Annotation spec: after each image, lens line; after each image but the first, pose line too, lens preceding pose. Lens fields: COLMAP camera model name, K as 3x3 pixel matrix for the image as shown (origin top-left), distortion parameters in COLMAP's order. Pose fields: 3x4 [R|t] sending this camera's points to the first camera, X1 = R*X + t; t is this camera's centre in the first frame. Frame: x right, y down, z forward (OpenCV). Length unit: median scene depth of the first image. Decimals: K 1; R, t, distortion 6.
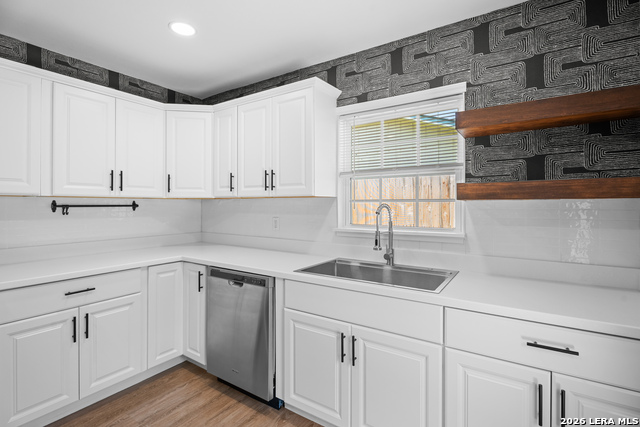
lens RADIAL K [[298.1, 0, 323.7], [0, 298.1, 206.4], [0, 0, 1]] dist [-0.013844, 0.001167]
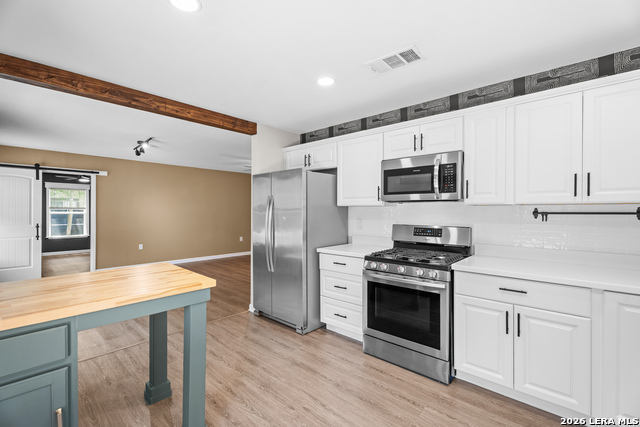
lens RADIAL K [[287.1, 0, 319.1], [0, 287.1, 213.3], [0, 0, 1]] dist [-0.005386, 0.001374]
pose [[-0.170395, 0.007891, -0.985344, 0.299166], [-0.005171, 0.999947, 0.008902, -0.005882], [0.985362, 0.006612, -0.170345, 0.399016]]
